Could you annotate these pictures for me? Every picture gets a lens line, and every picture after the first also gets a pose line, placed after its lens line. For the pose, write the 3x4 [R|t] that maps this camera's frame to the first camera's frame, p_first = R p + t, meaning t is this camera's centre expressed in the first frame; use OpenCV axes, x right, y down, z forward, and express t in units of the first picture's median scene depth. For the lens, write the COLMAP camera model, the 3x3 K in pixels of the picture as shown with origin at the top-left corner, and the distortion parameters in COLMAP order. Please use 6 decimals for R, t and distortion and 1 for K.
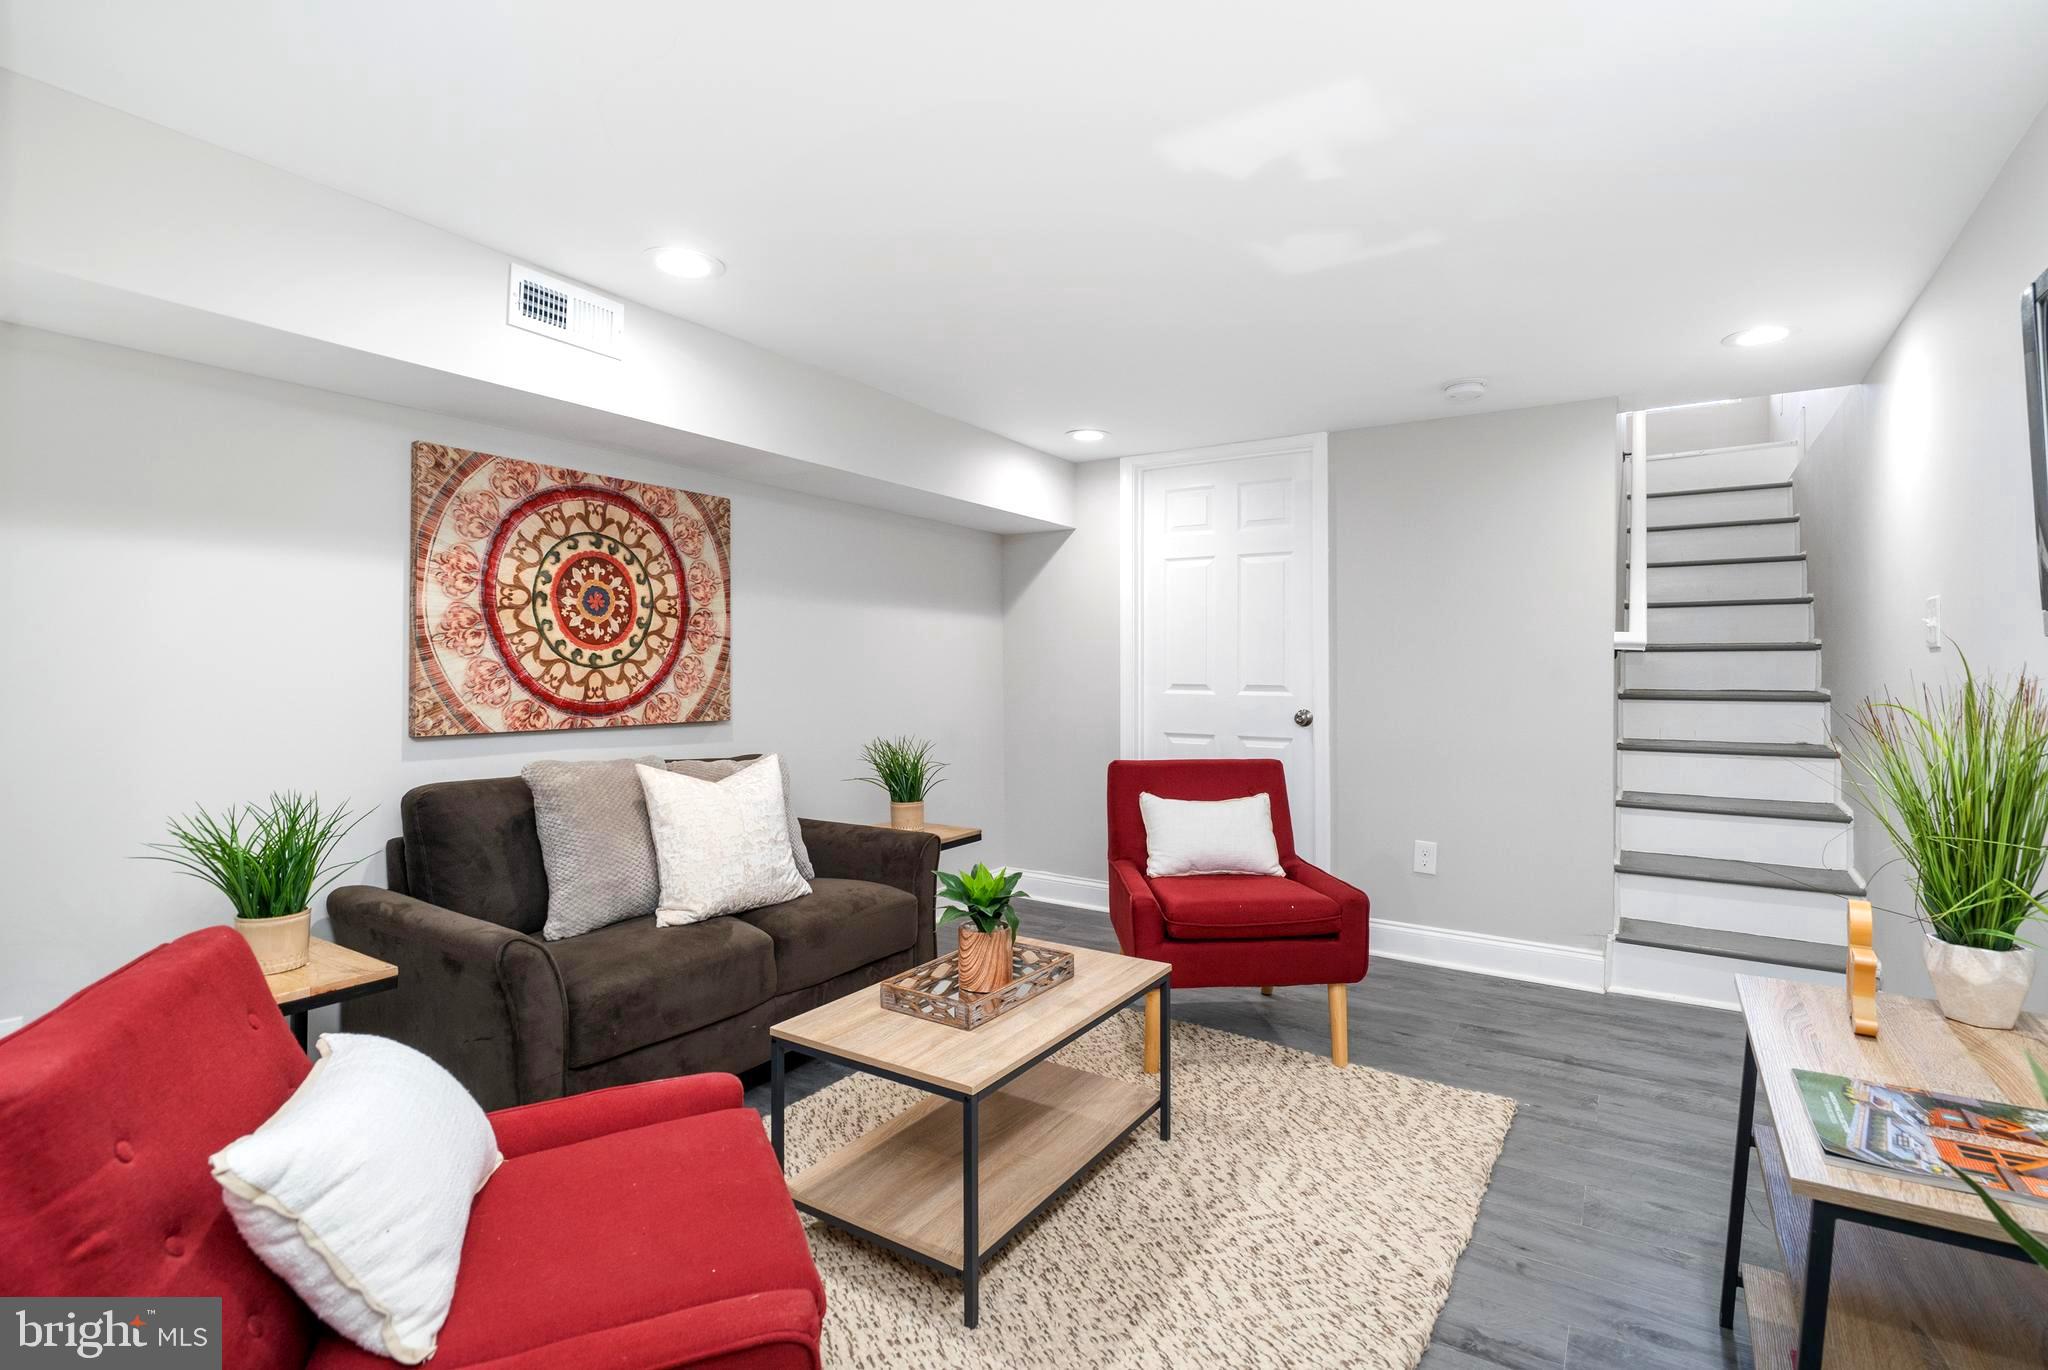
lens RADIAL K [[942.8, 0, 1035.7], [0, 942.8, 670.6], [0, 0, 1]] dist [-0.005341, -0.000173]
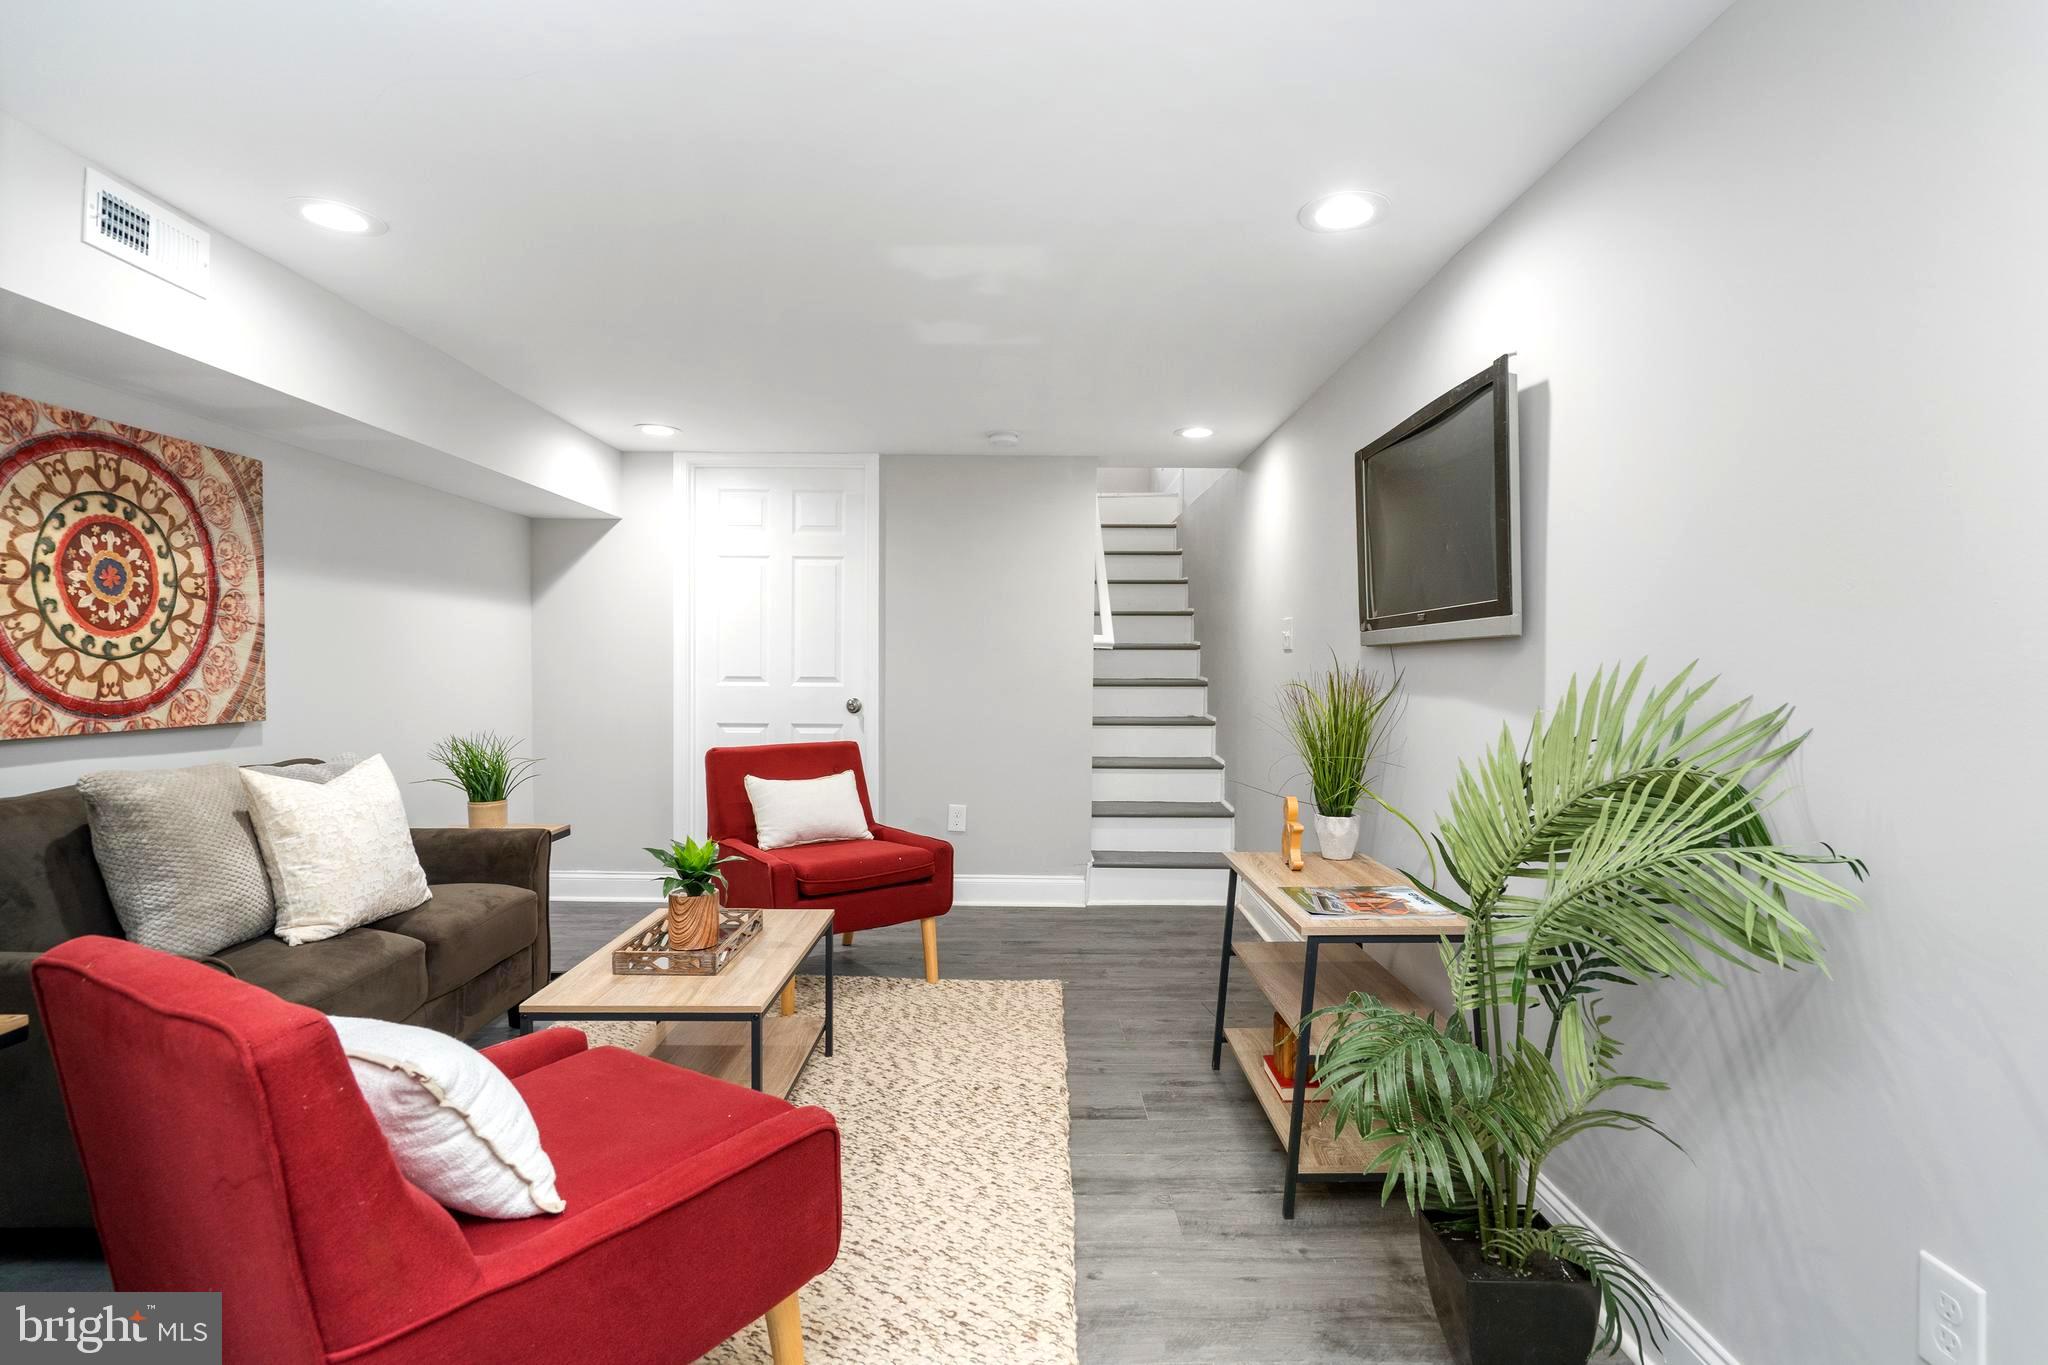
lens RADIAL K [[993.2, 0, 992.4], [0, 993.2, 692.0], [0, 0, 1]] dist [0.009526, -0.000480]
pose [[0.851994, -0.013271, 0.523383, -0.272867], [-0.001909, 0.999593, 0.028454, -0.000613], [-0.523547, -0.025242, 0.851623, -0.138235]]
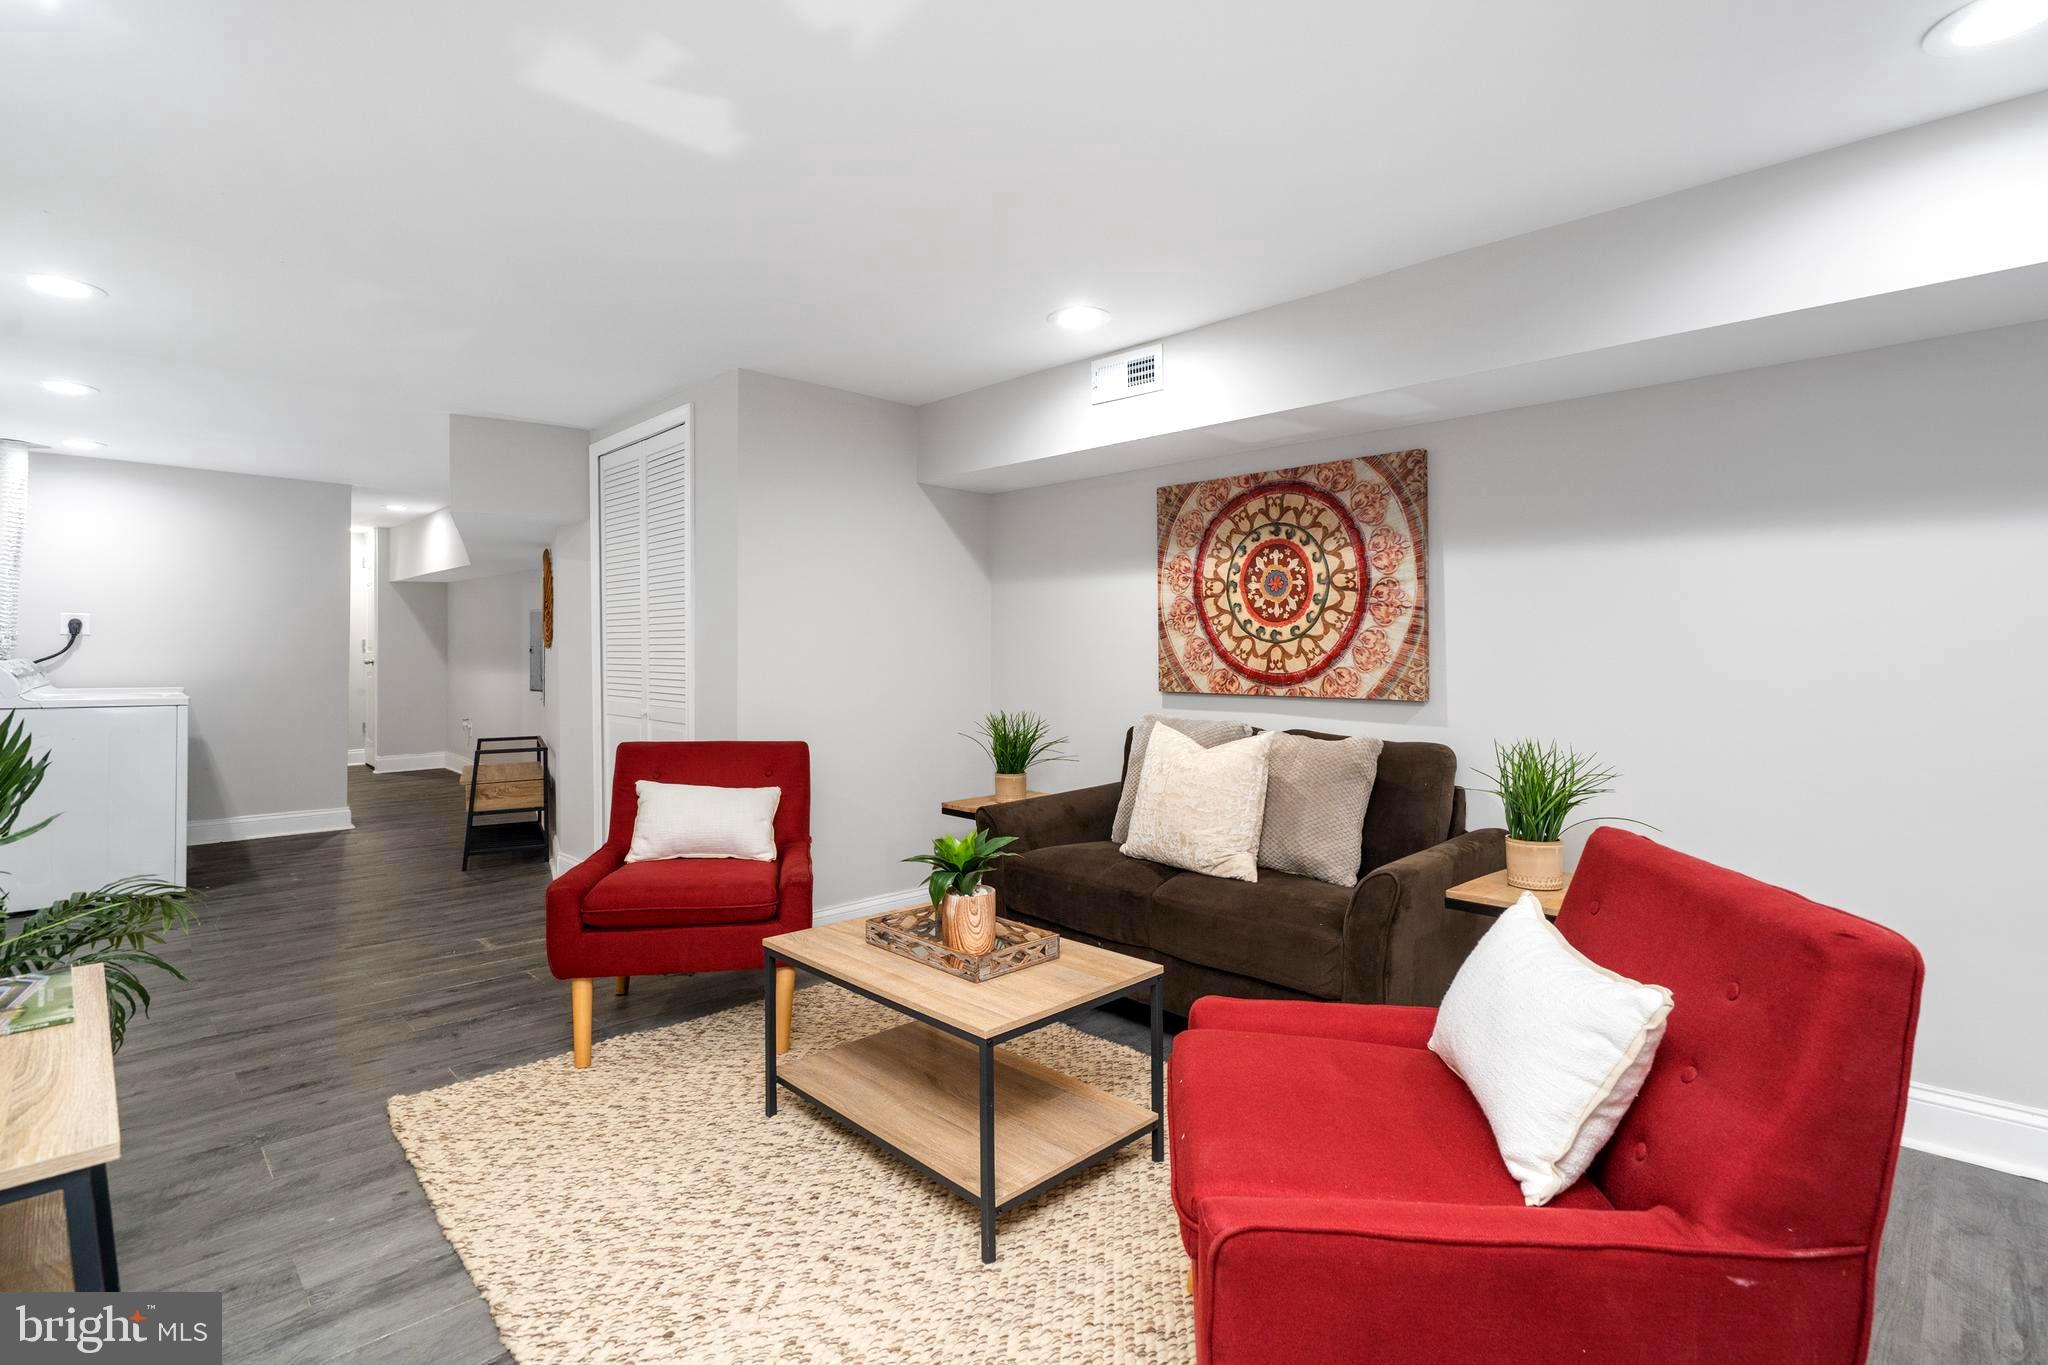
lens RADIAL K [[942.8, 0, 1035.7], [0, 942.8, 668.1], [0, 0, 1]] dist [-0.005341, -0.000173]
pose [[-0.198165, 0.010319, -0.980114, 0.696941], [-0.007066, 0.999904, 0.011956, 0.016002], [0.980143, 0.009295, -0.198073, 0.948773]]
